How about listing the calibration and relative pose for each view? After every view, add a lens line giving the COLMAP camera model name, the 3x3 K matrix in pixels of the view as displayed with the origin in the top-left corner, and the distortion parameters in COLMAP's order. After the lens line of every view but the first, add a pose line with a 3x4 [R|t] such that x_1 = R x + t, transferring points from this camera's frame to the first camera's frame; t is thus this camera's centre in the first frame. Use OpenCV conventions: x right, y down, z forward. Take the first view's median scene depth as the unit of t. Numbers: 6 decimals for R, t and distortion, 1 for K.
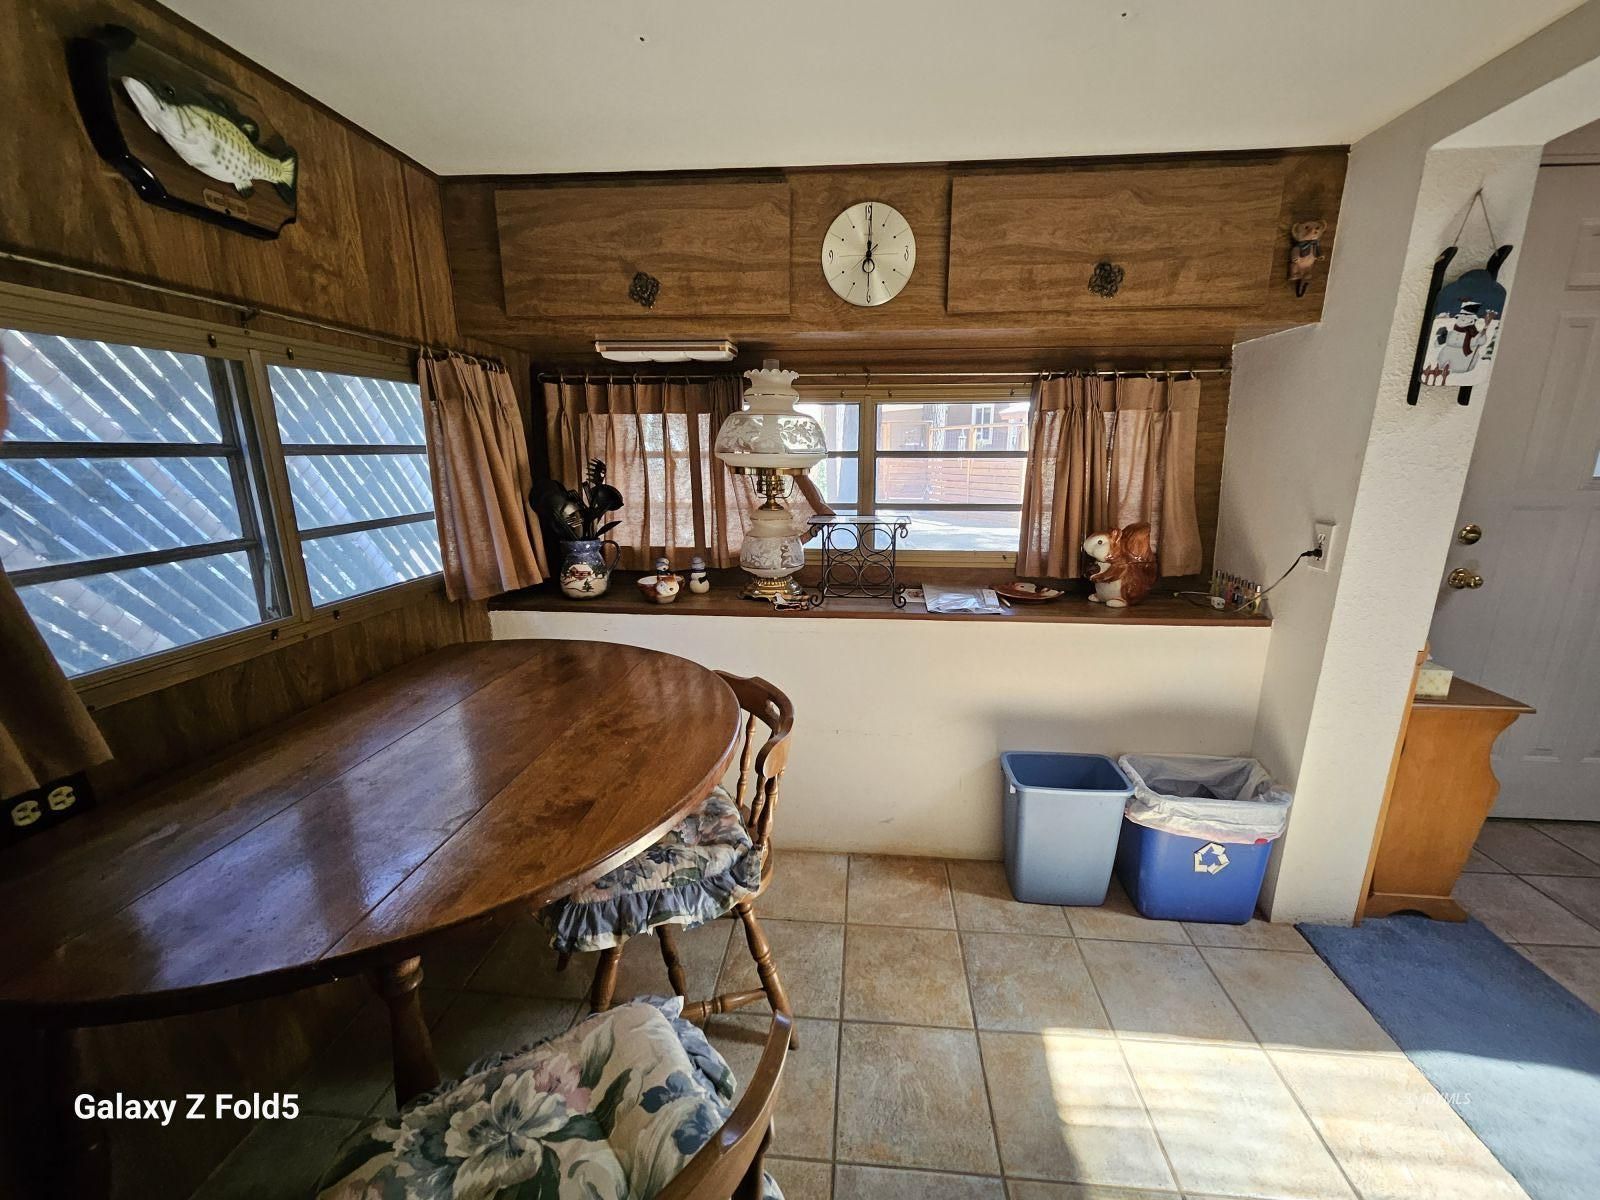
lens RADIAL K [[636.2, 0, 844.0], [0, 636.2, 601.3], [0, 0, 1]] dist [0.003742, 0.000483]
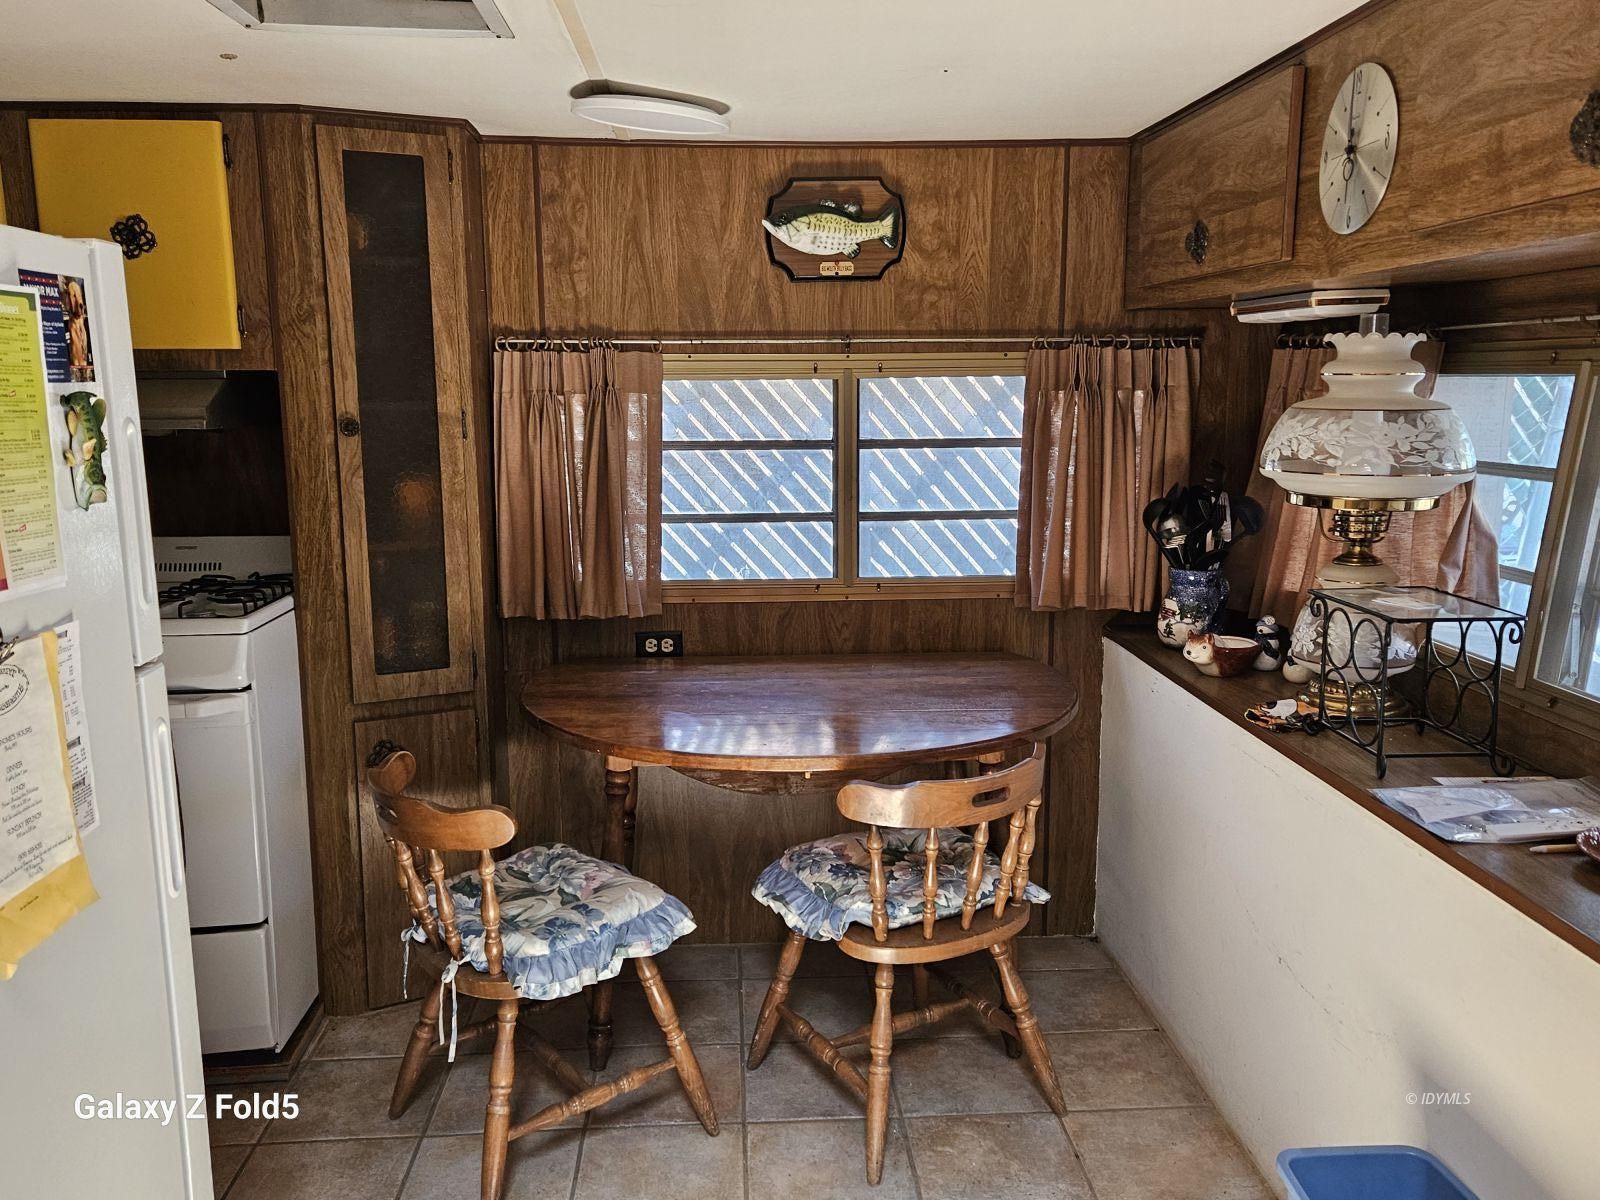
lens RADIAL K [[1315.5, 0, 807.2], [0, 1315.5, 600.4], [0, 0, 1]] dist [0.088331, -0.047976]
pose [[0.145346, 0.165424, -0.975454, 1.608554], [-0.228709, 0.964837, 0.129545, -0.250624], [0.962583, 0.204267, 0.178069, 0.504082]]
